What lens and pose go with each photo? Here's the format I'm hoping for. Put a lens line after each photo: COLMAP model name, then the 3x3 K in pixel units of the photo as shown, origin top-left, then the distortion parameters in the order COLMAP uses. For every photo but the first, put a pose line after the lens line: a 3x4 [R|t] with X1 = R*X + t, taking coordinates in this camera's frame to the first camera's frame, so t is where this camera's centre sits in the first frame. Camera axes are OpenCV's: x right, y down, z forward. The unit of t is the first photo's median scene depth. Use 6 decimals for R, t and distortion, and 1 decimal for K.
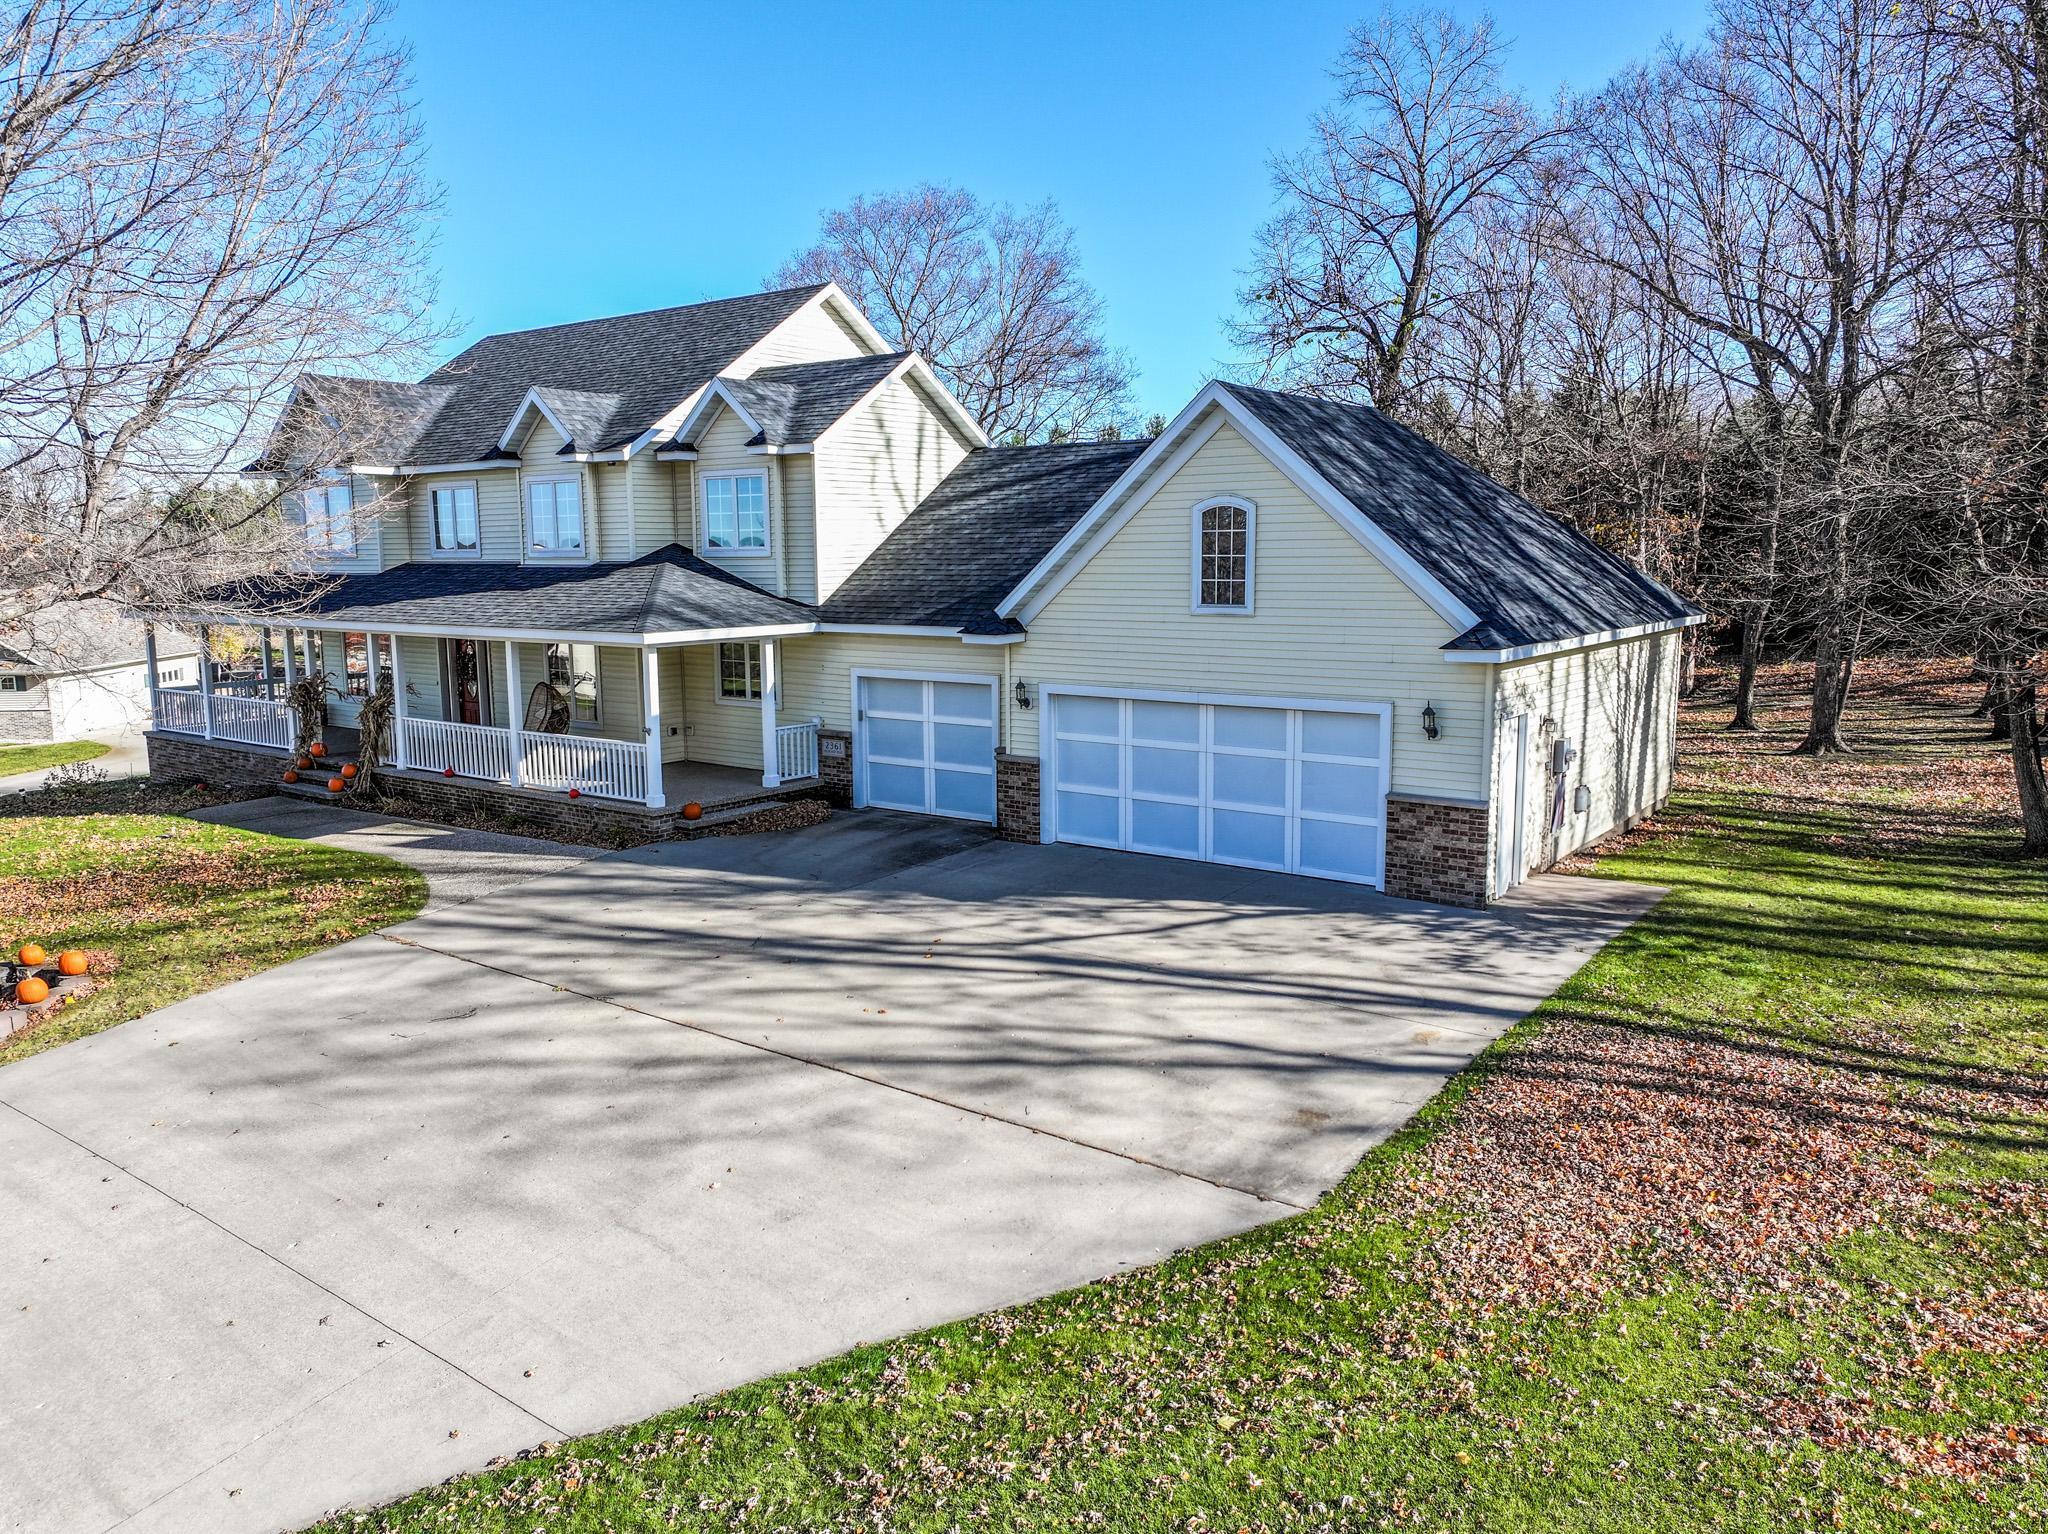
lens RADIAL K [[1442.8, 0, 1030.5], [0, 1442.8, 761.2], [0, 0, 1]] dist [0.005424, 0.007070]
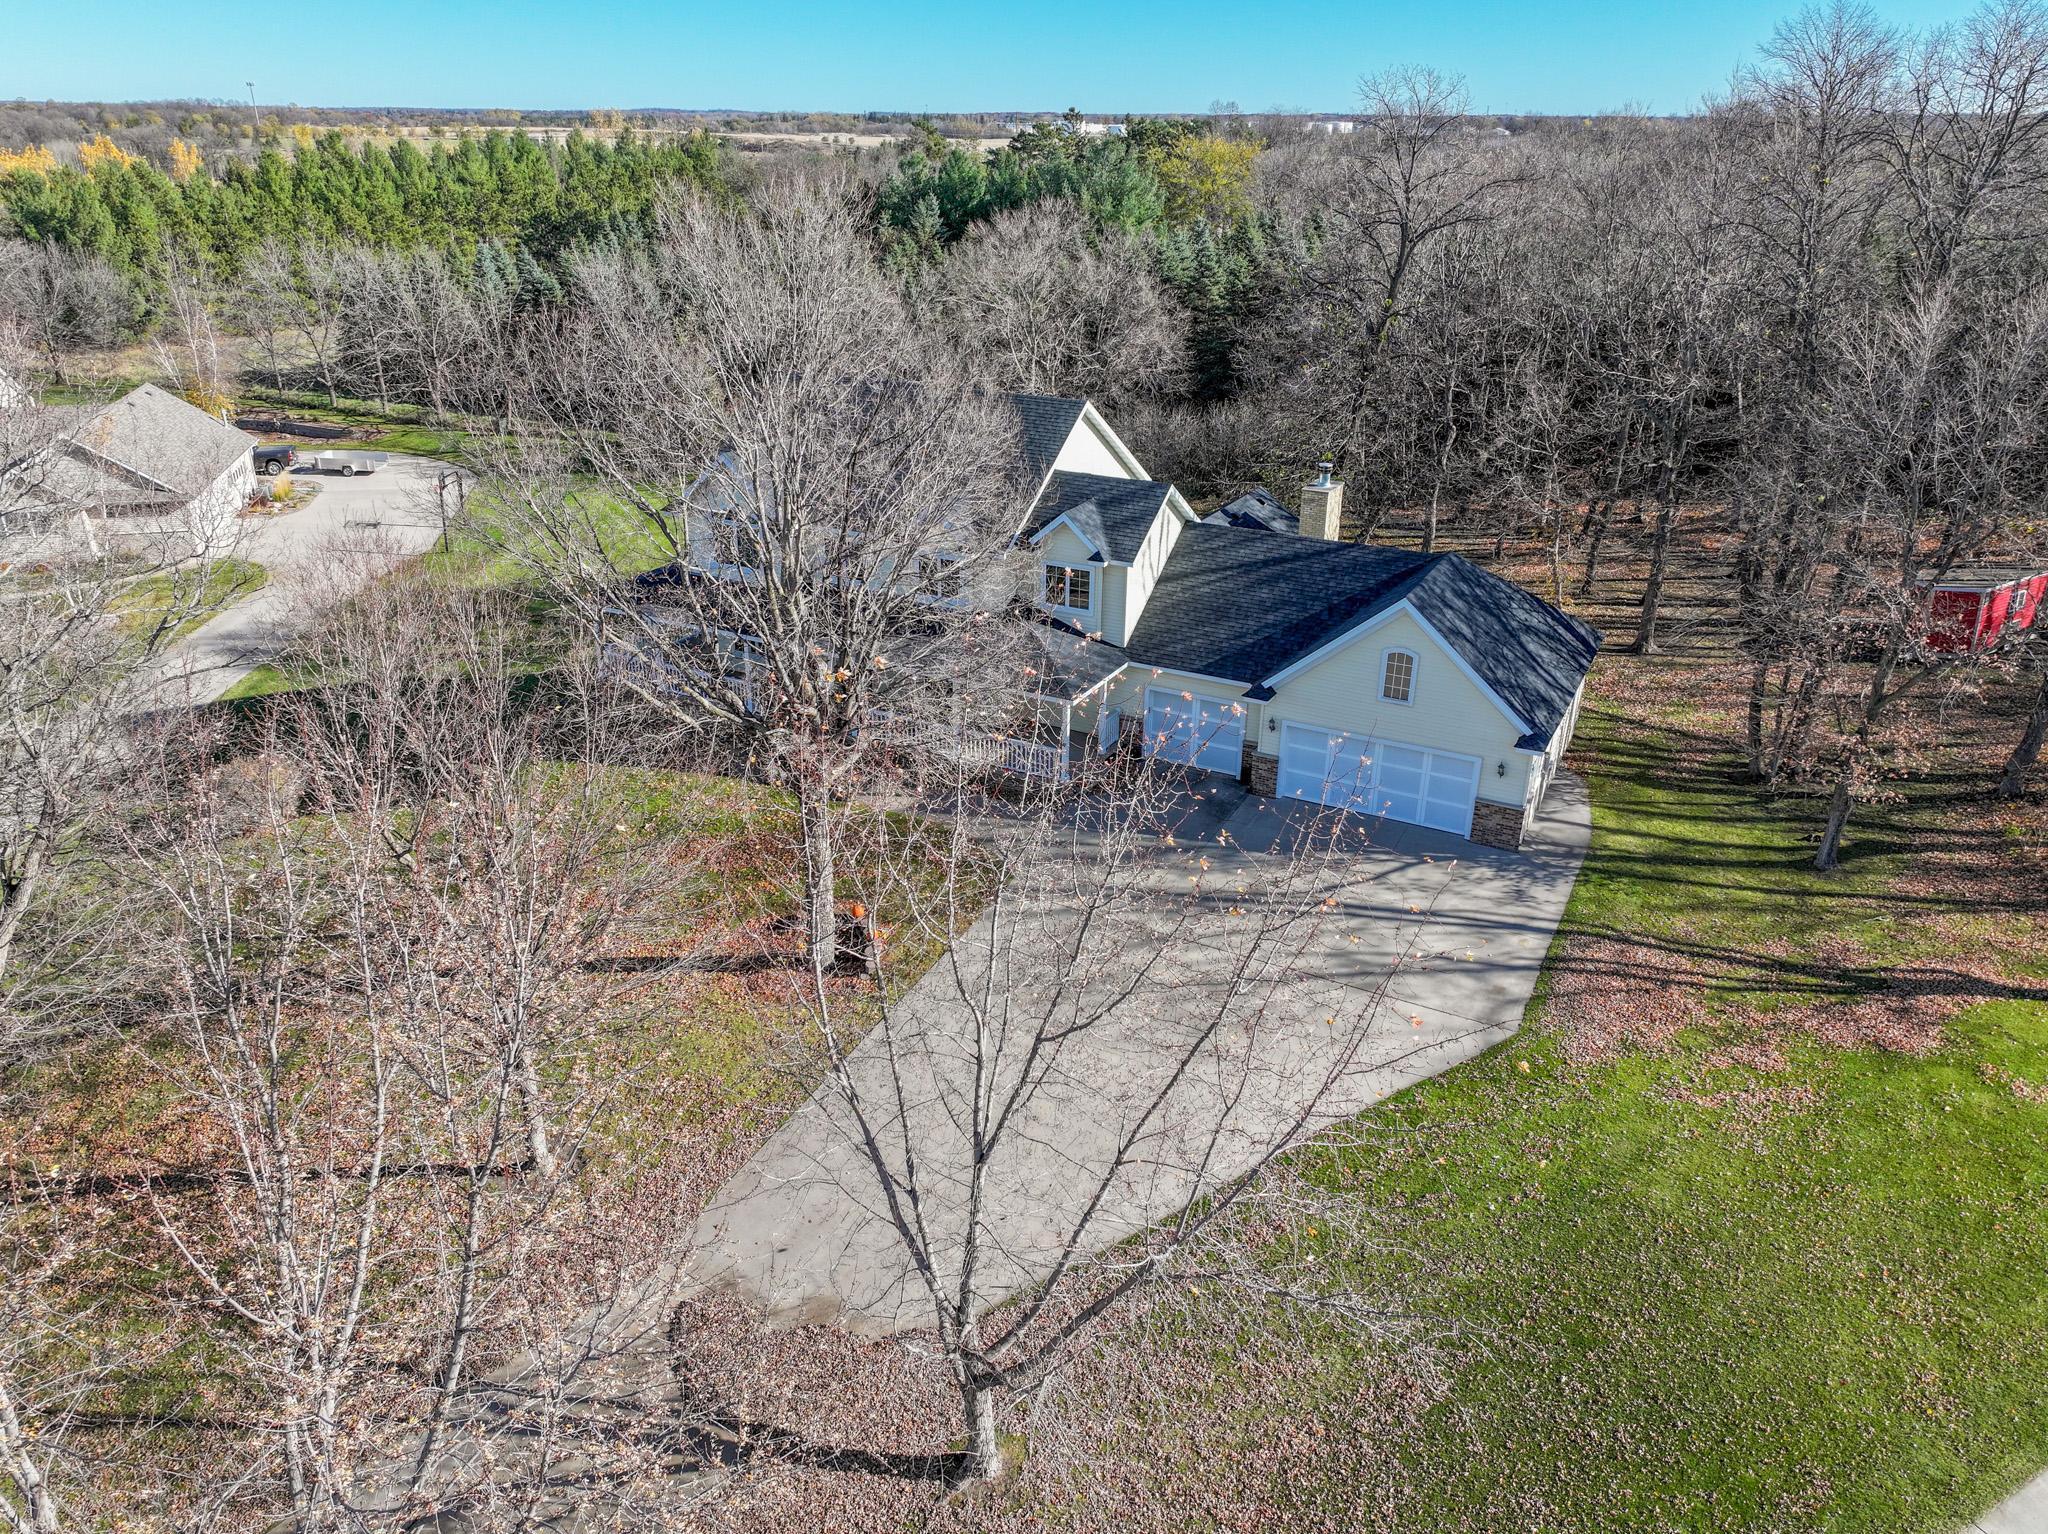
lens RADIAL K [[1442.8, 0, 1029.8], [0, 1442.8, 763.0], [0, 0, 1]] dist [0.005424, 0.007070]
pose [[0.988742, -0.045136, 0.142658, -0.491322], [0.005269, 0.963329, 0.268272, -0.421158], [-0.149535, -0.264500, 0.952722, -0.635785]]
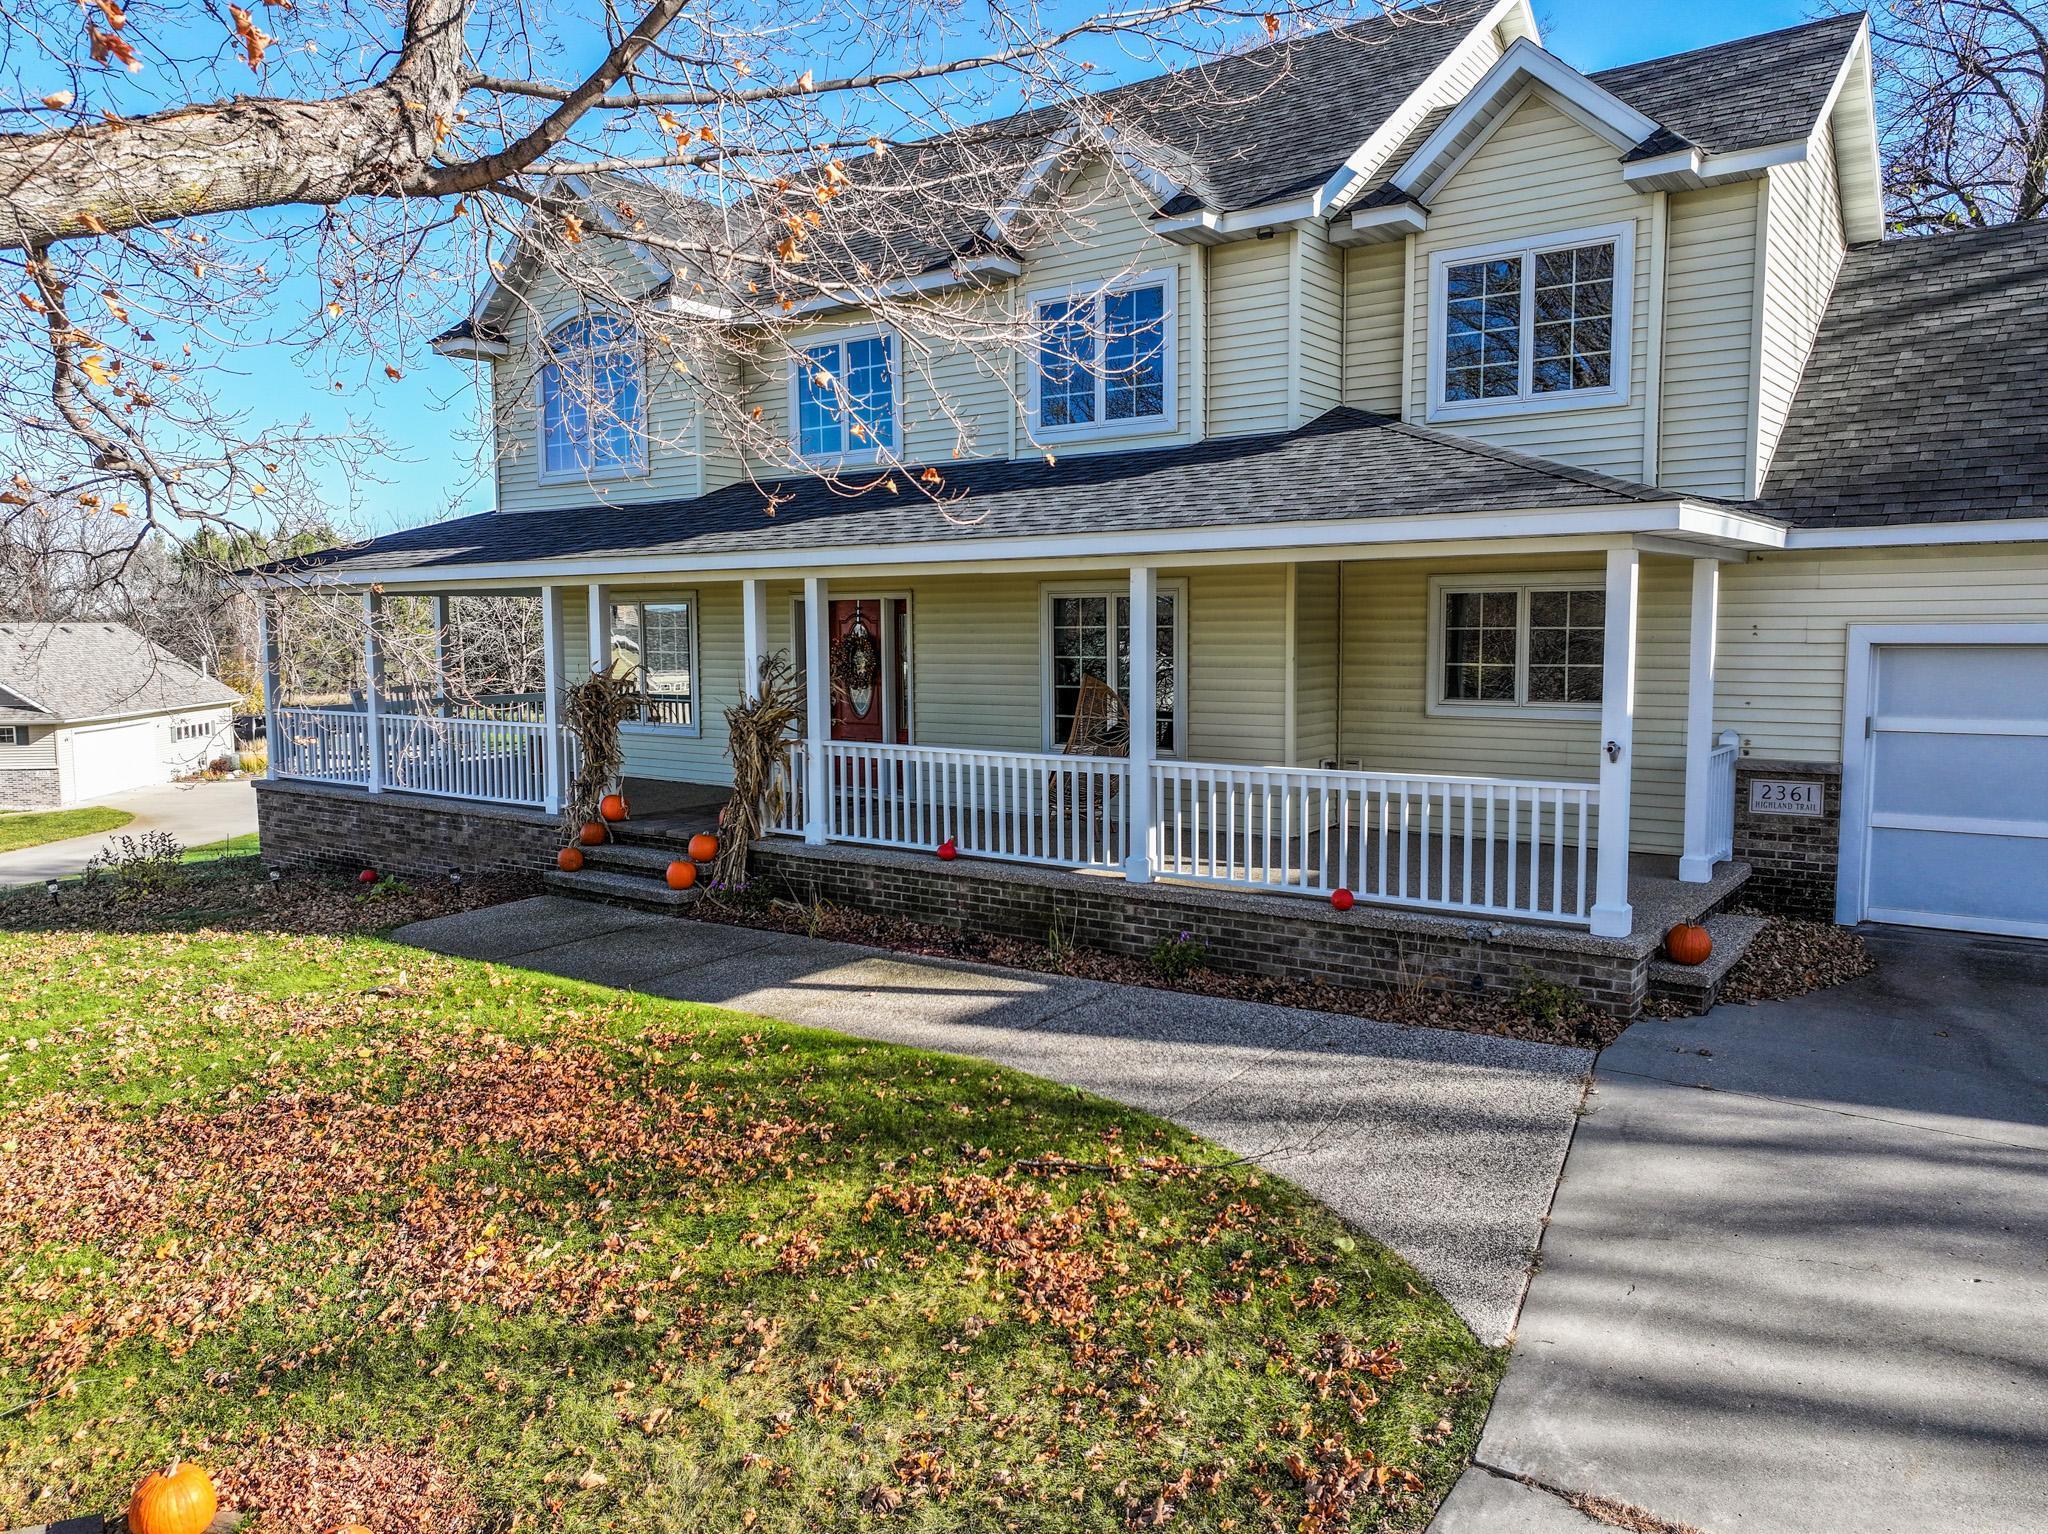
lens RADIAL K [[1442.8, 0, 1026.0], [0, 1442.8, 764.6], [0, 0, 1]] dist [0.005424, 0.007070]
pose [[0.999984, -0.002311, 0.005254, -0.376449], [0.002548, 0.998959, -0.045545, 0.001012], [-0.005143, 0.045558, 0.998948, 0.508365]]
